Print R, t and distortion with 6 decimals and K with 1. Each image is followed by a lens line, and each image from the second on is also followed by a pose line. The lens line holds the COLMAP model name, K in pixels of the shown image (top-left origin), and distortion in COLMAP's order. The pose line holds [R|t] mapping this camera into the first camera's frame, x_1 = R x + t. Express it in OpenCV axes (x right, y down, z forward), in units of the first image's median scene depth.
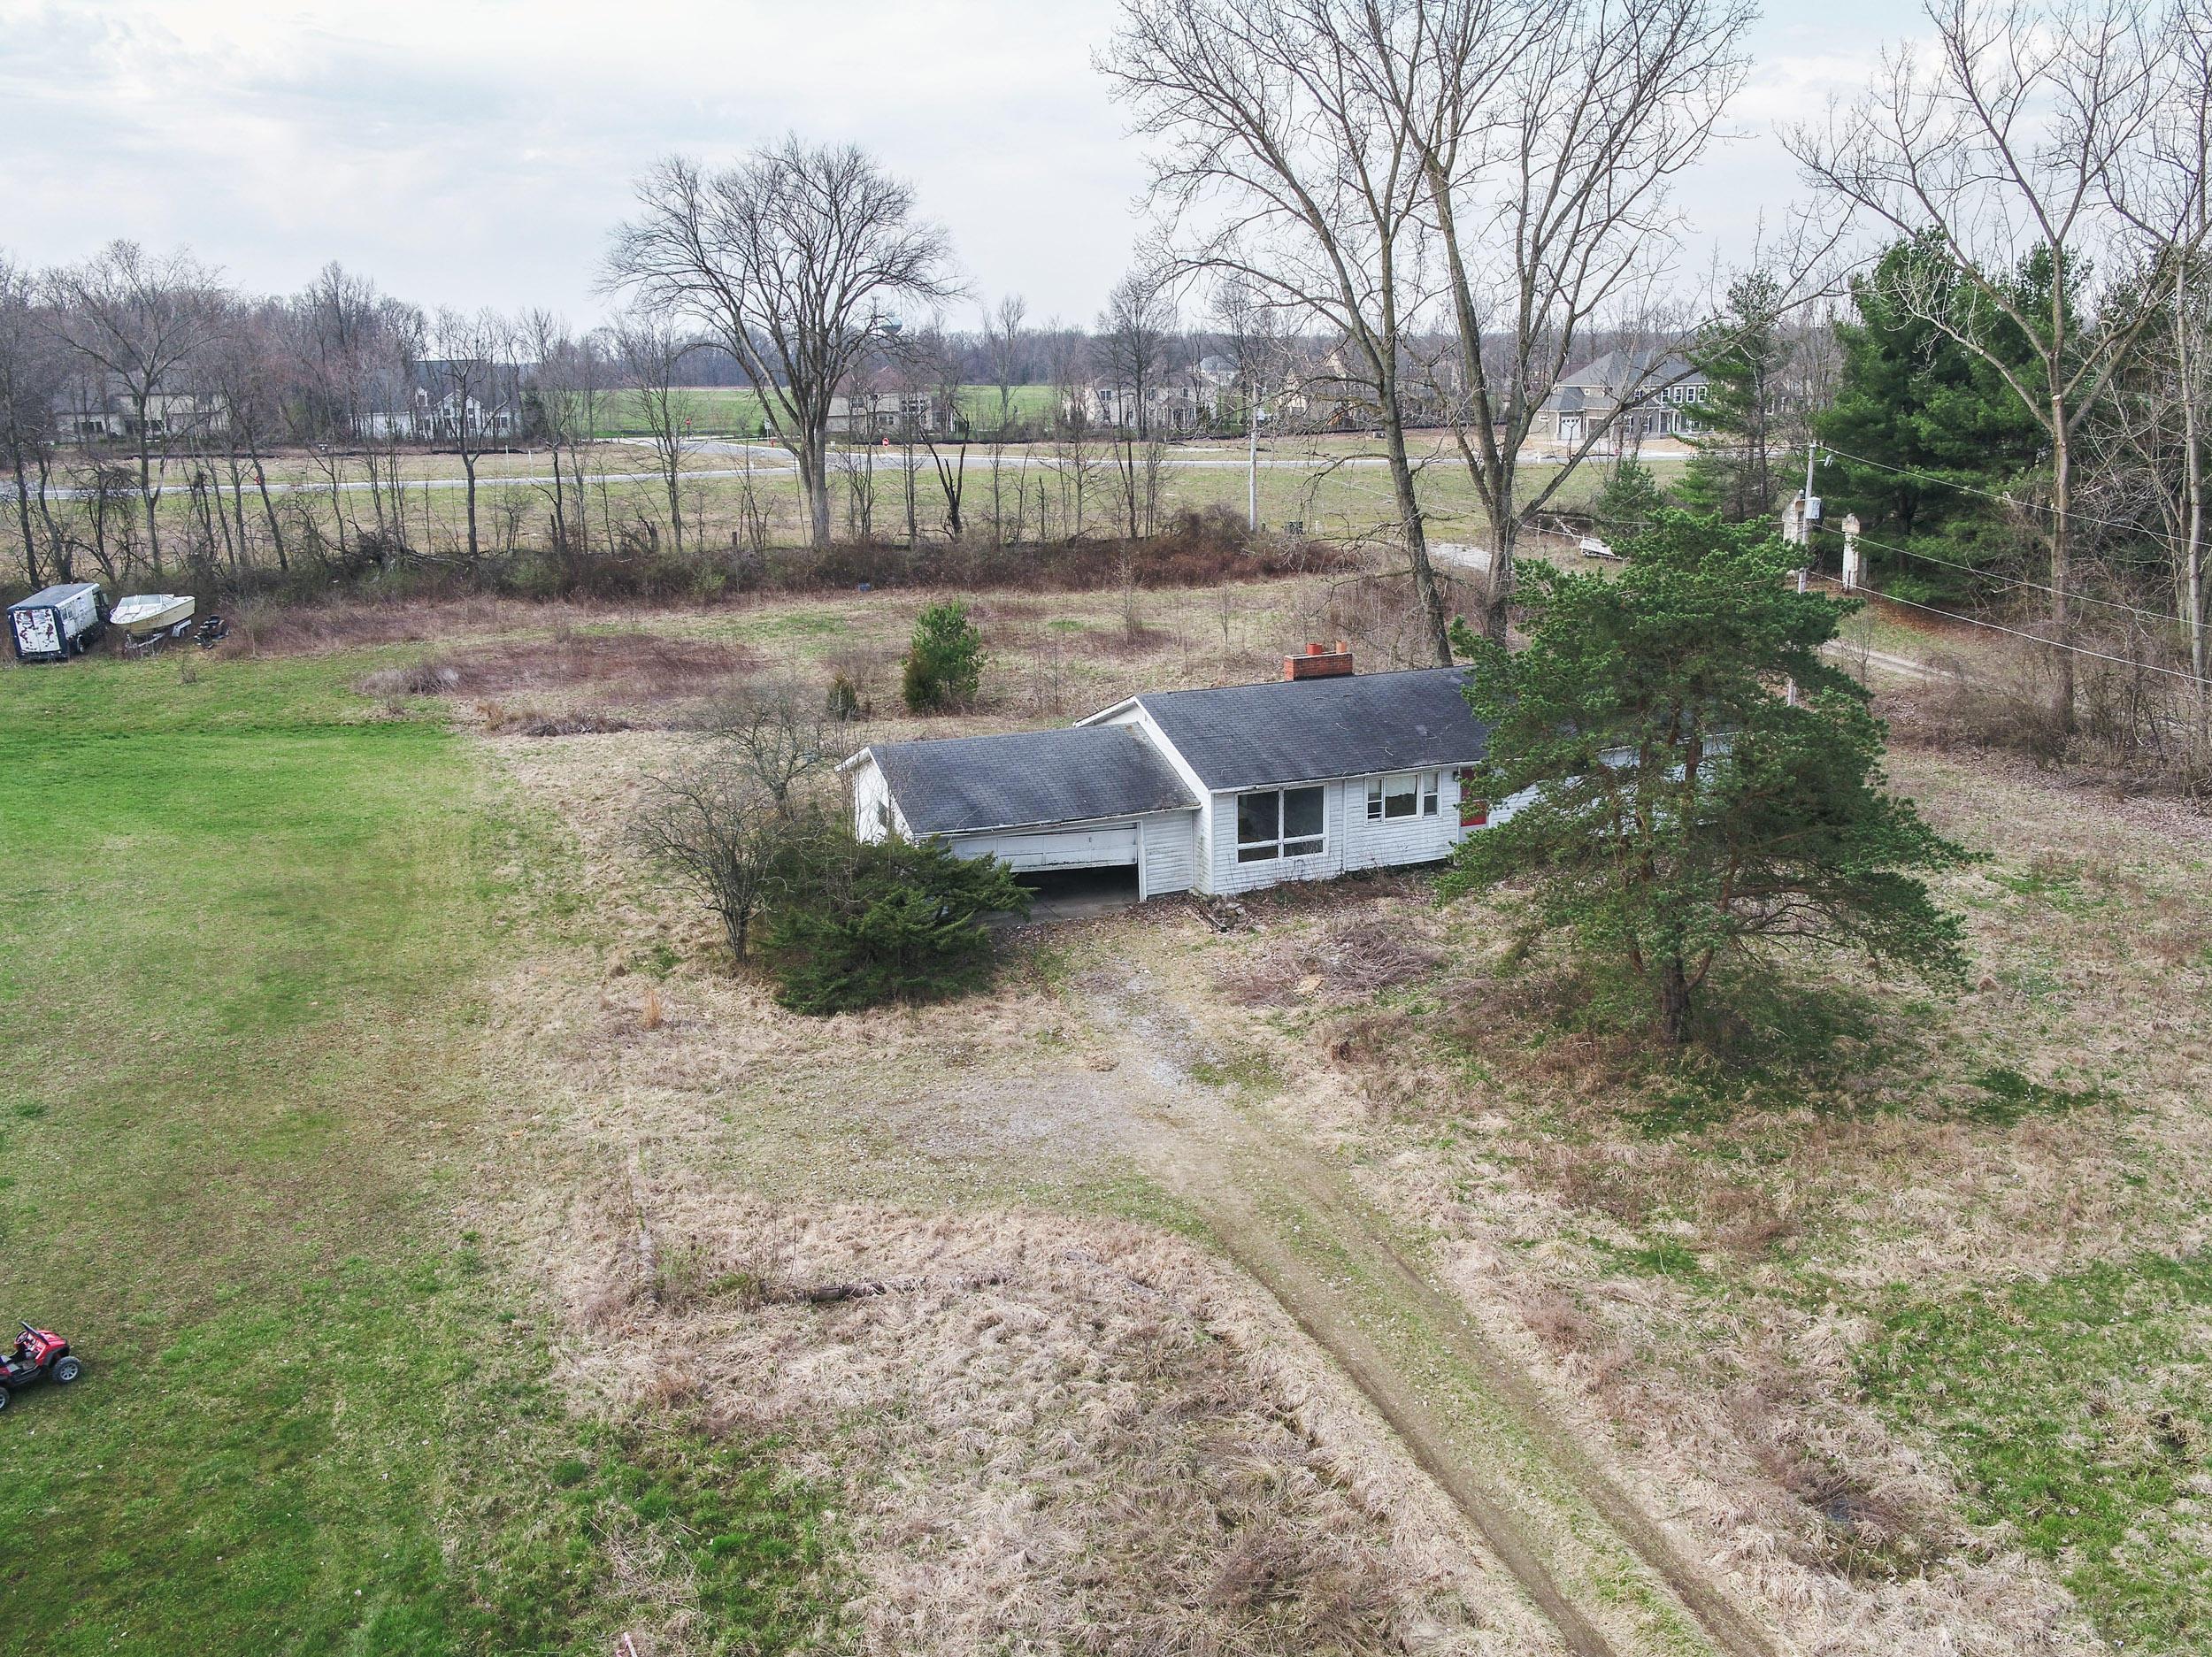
lens RADIAL K [[1907.5, 0, 1104.7], [0, 1907.5, 825.2], [0, 0, 1]] dist [-0.015196, 0.015199]
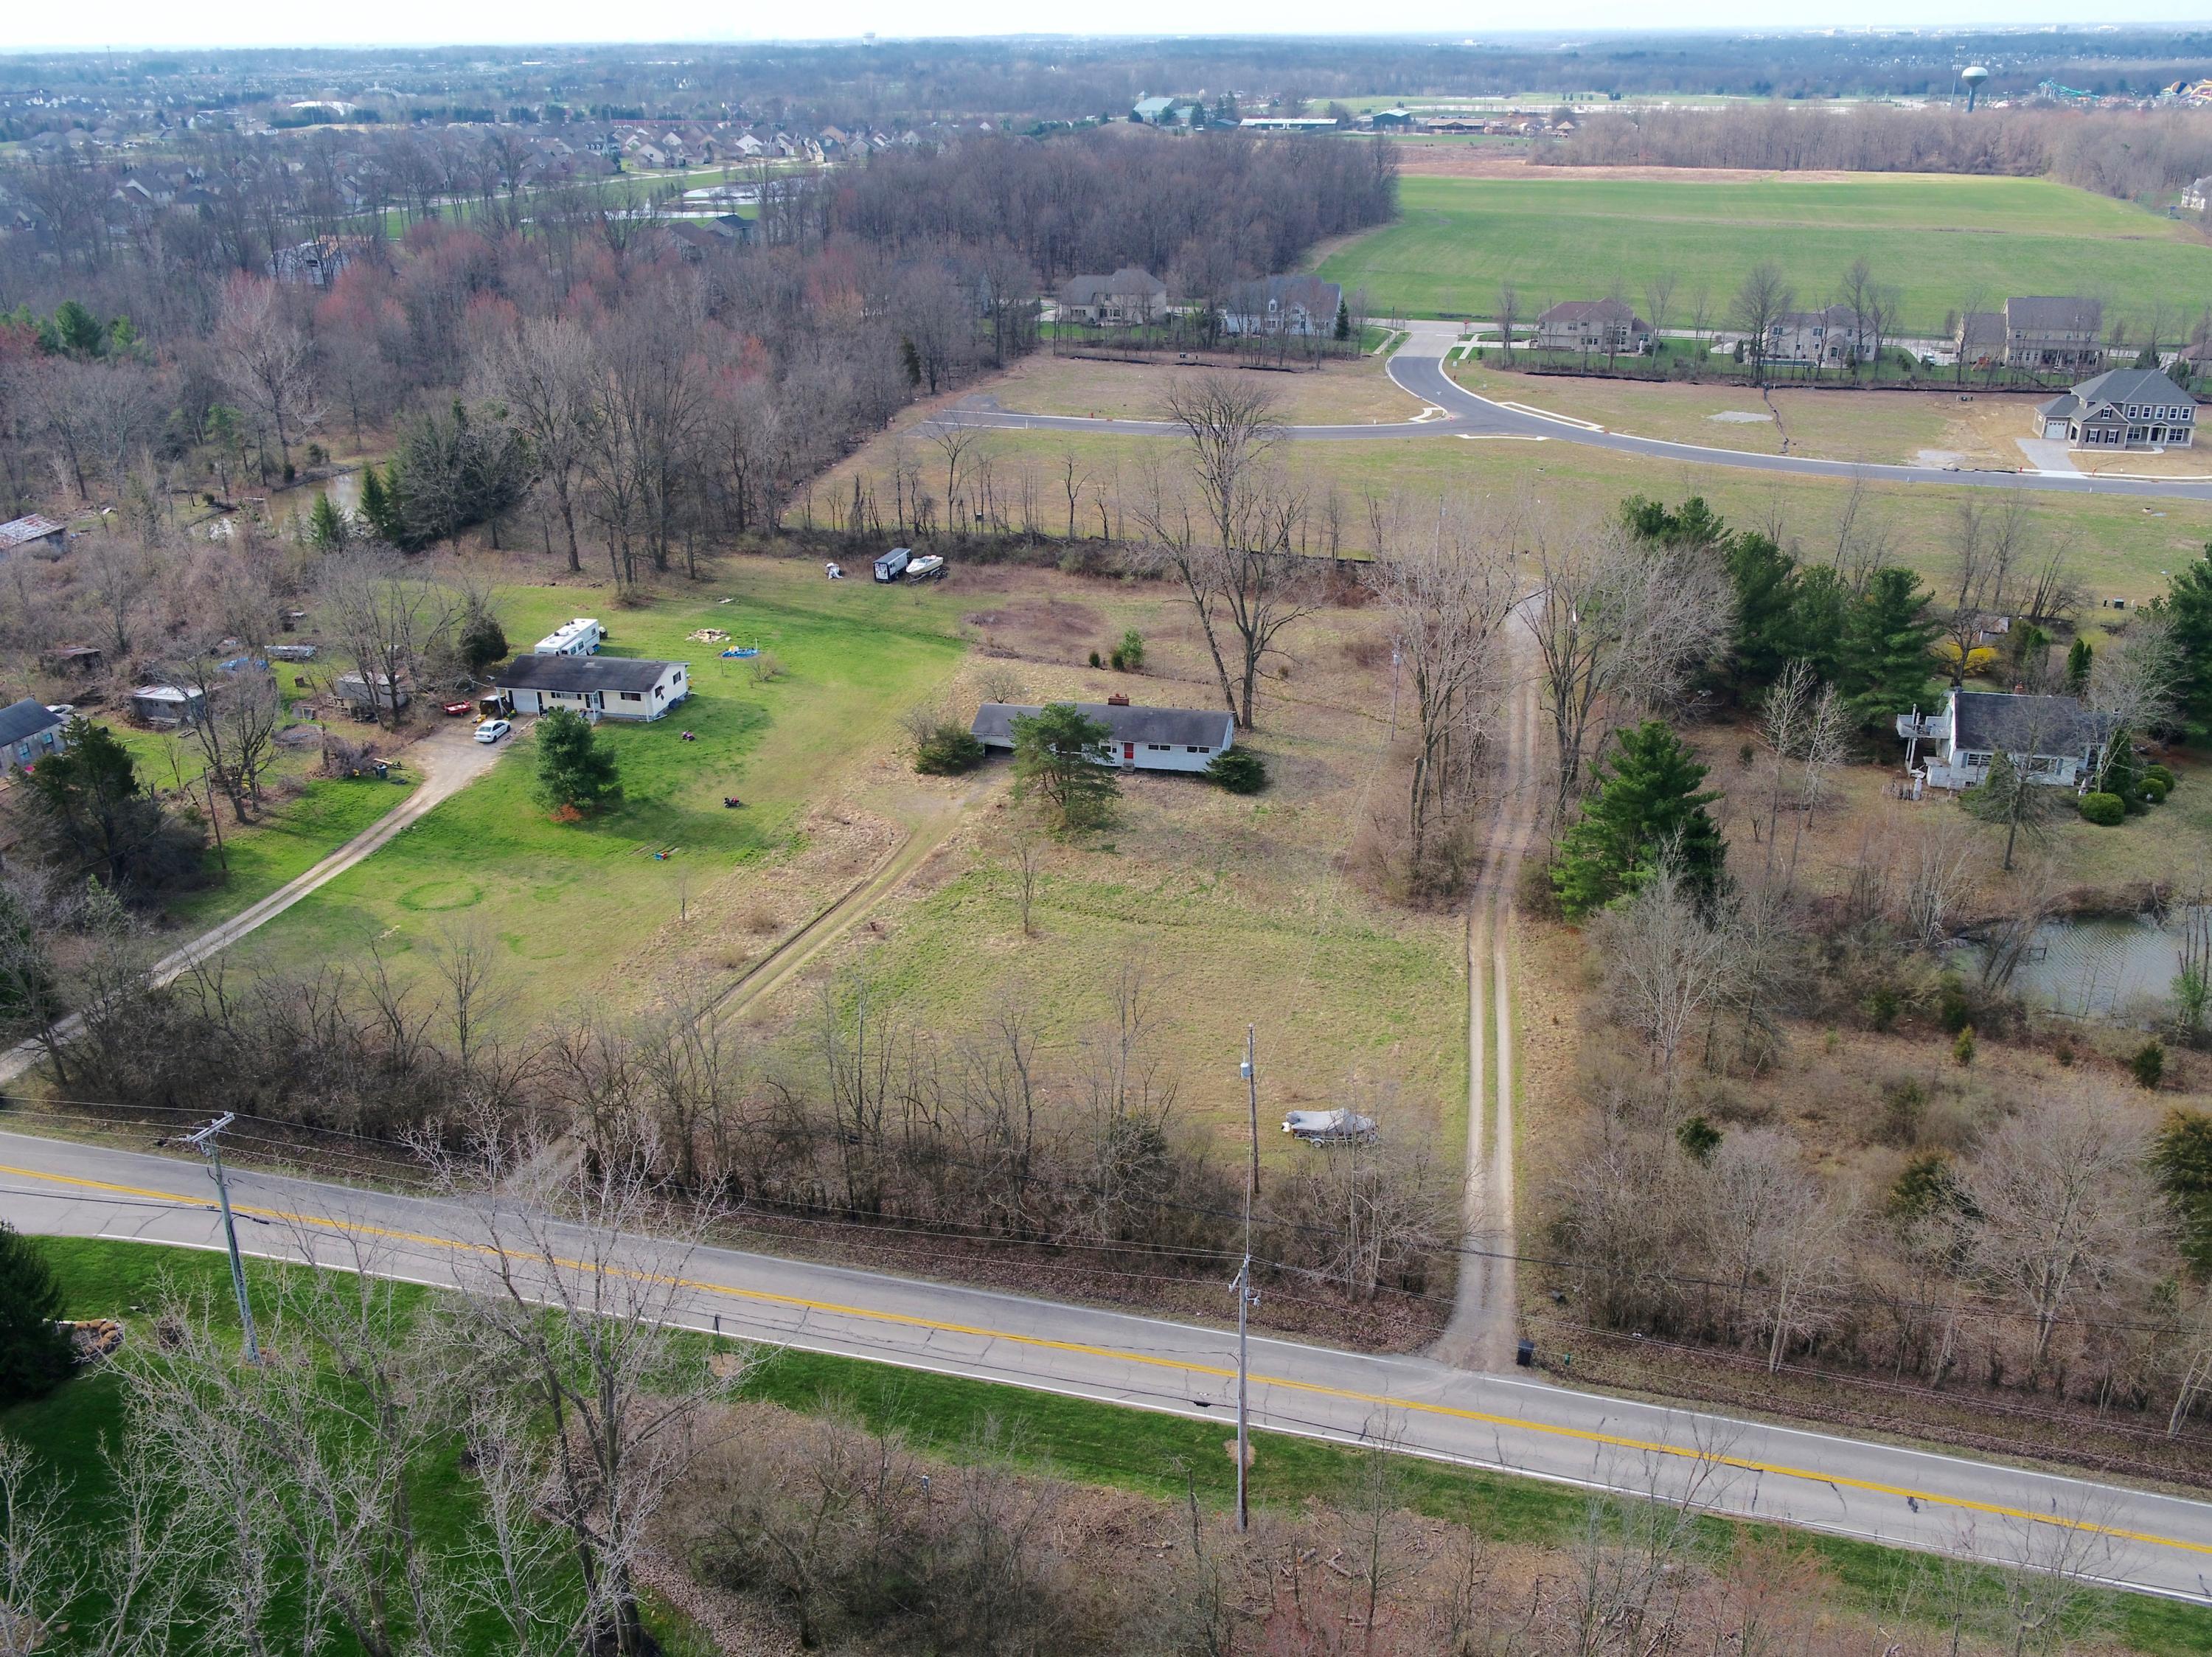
lens RADIAL K [[1907.7, 0, 1112.1], [0, 1907.7, 822.0], [0, 0, 1]] dist [-0.015196, 0.015199]
pose [[0.839497, 0.223274, -0.495372, 1.937654], [-0.140768, 0.969918, 0.198605, -0.579074], [0.524813, -0.096996, 0.845673, -1.972682]]
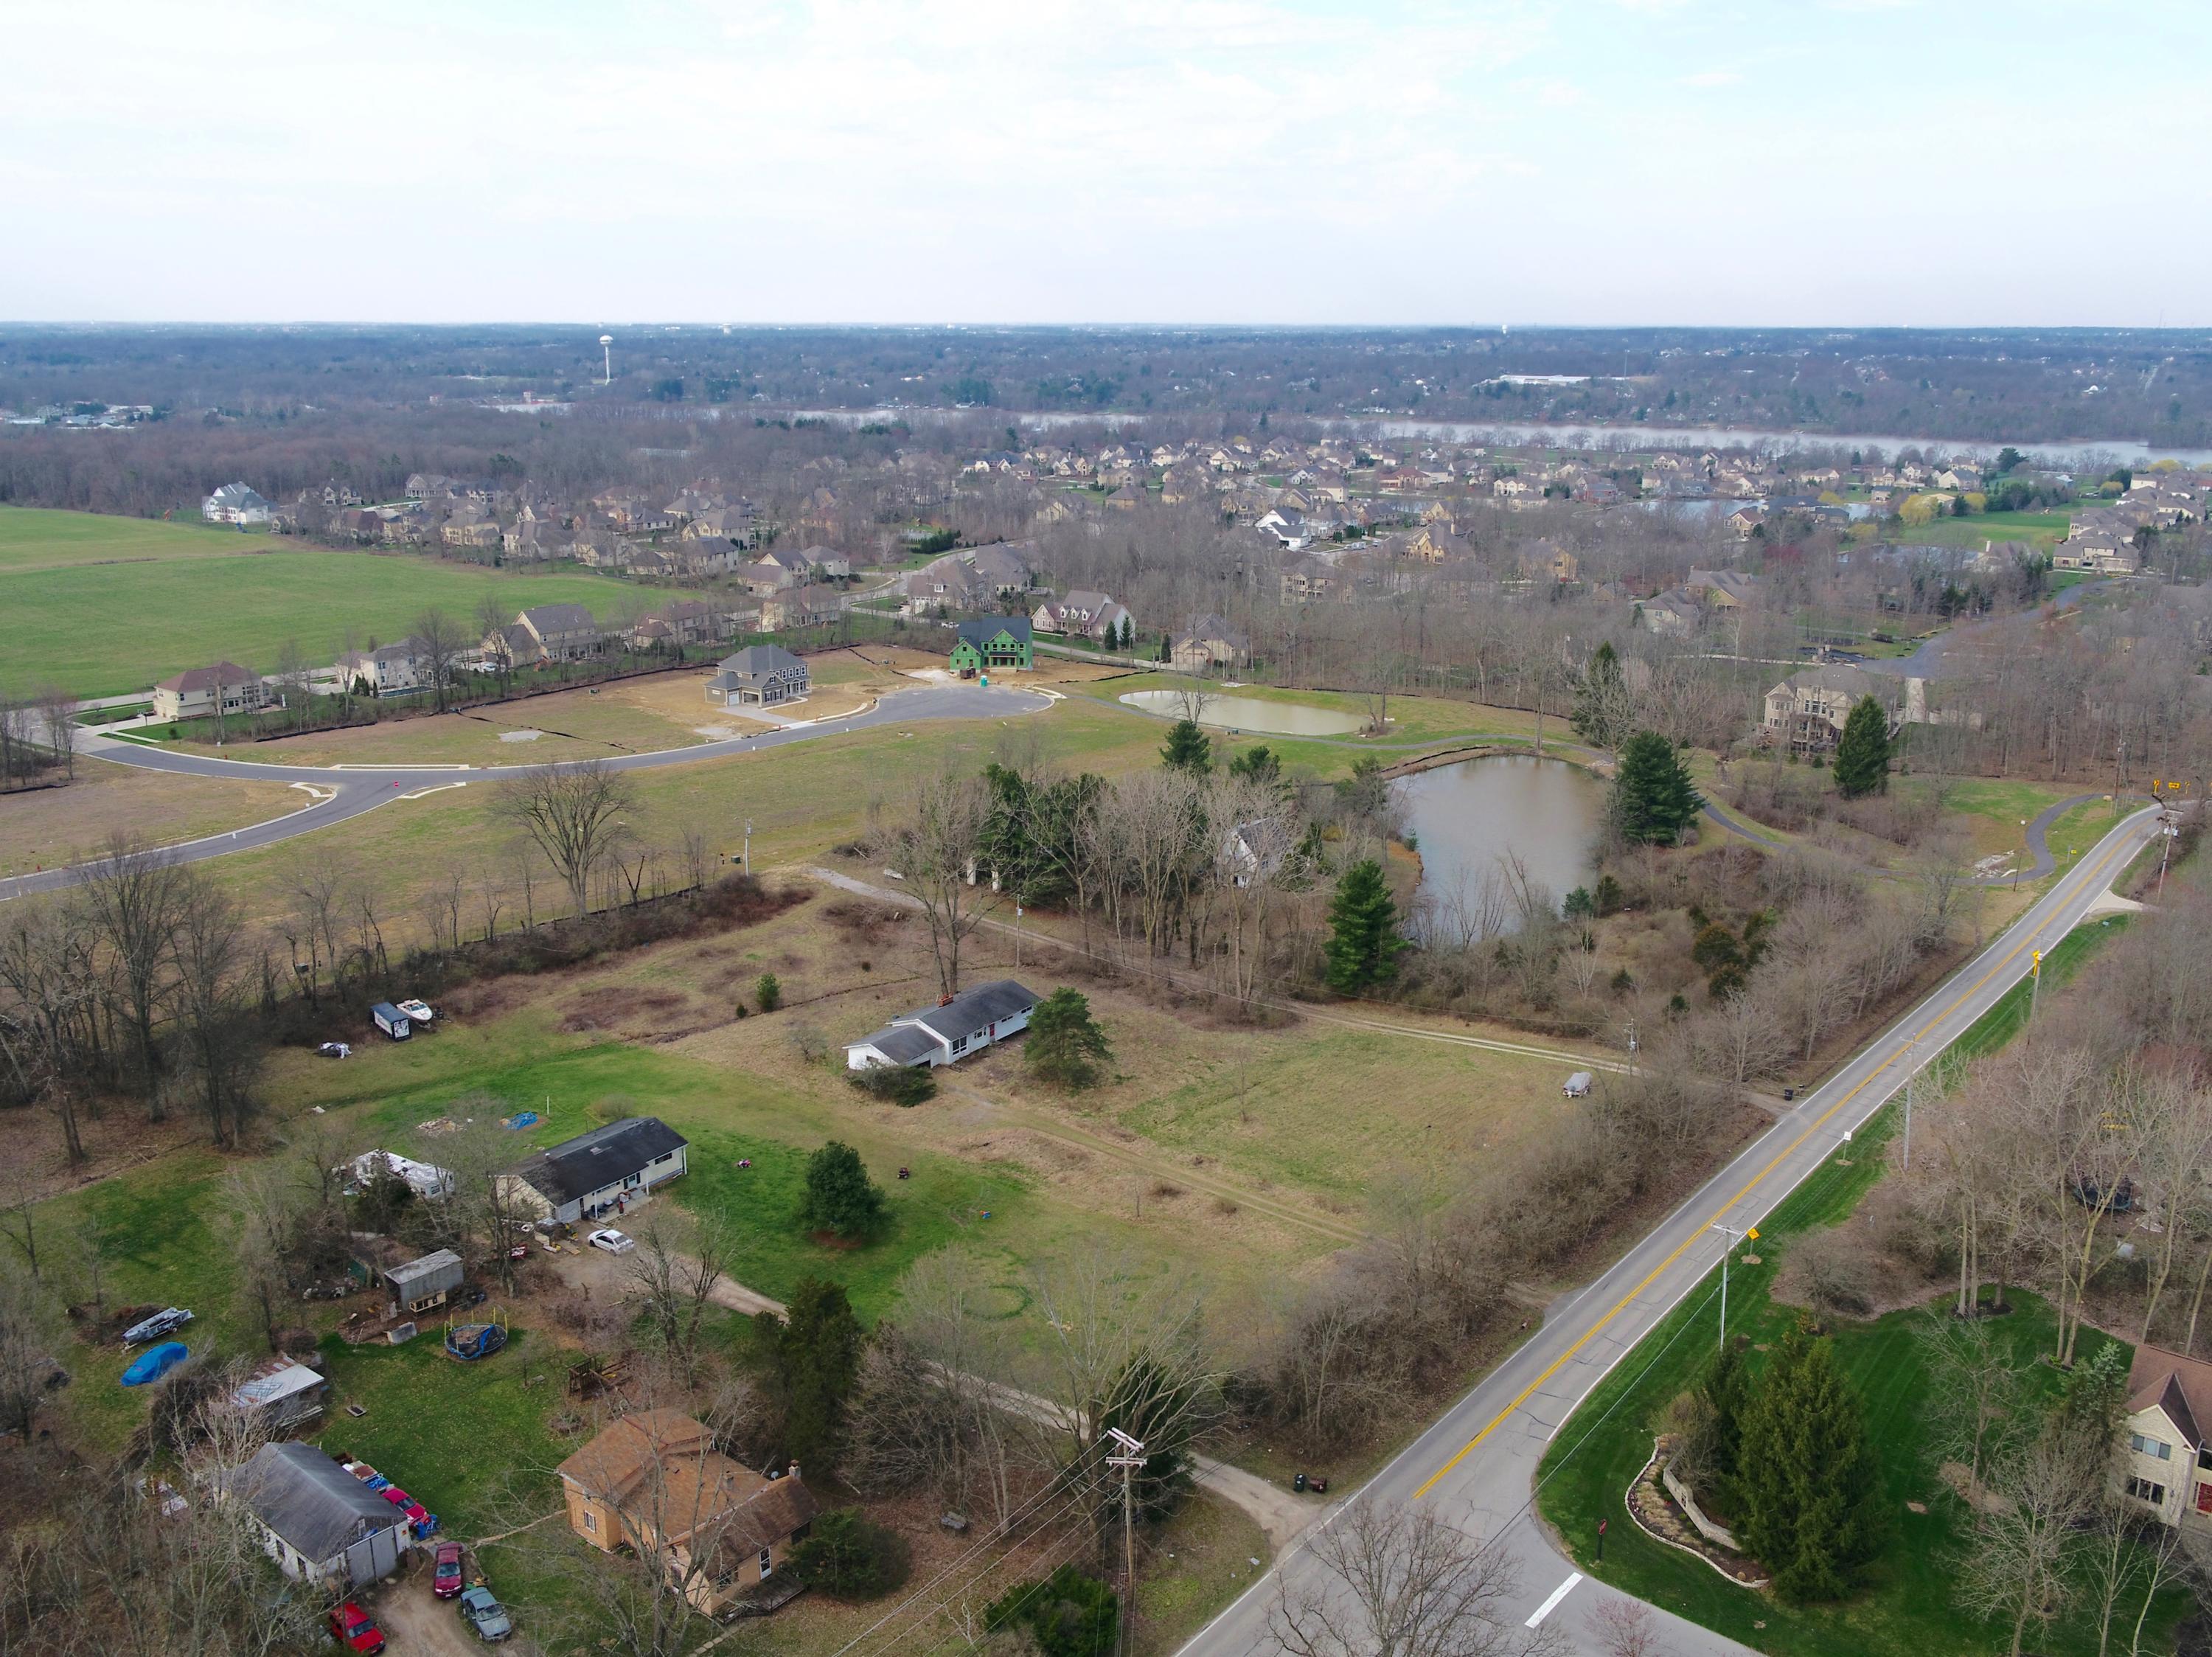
lens RADIAL K [[1907.7, 0, 1123.9], [0, 1907.7, 824.2], [0, 0, 1]] dist [-0.015196, 0.015199]
pose [[0.834039, -0.114980, 0.539591, -1.865821], [0.109782, 0.993071, 0.041922, -0.635436], [-0.540672, 0.024273, 0.840883, -2.850339]]
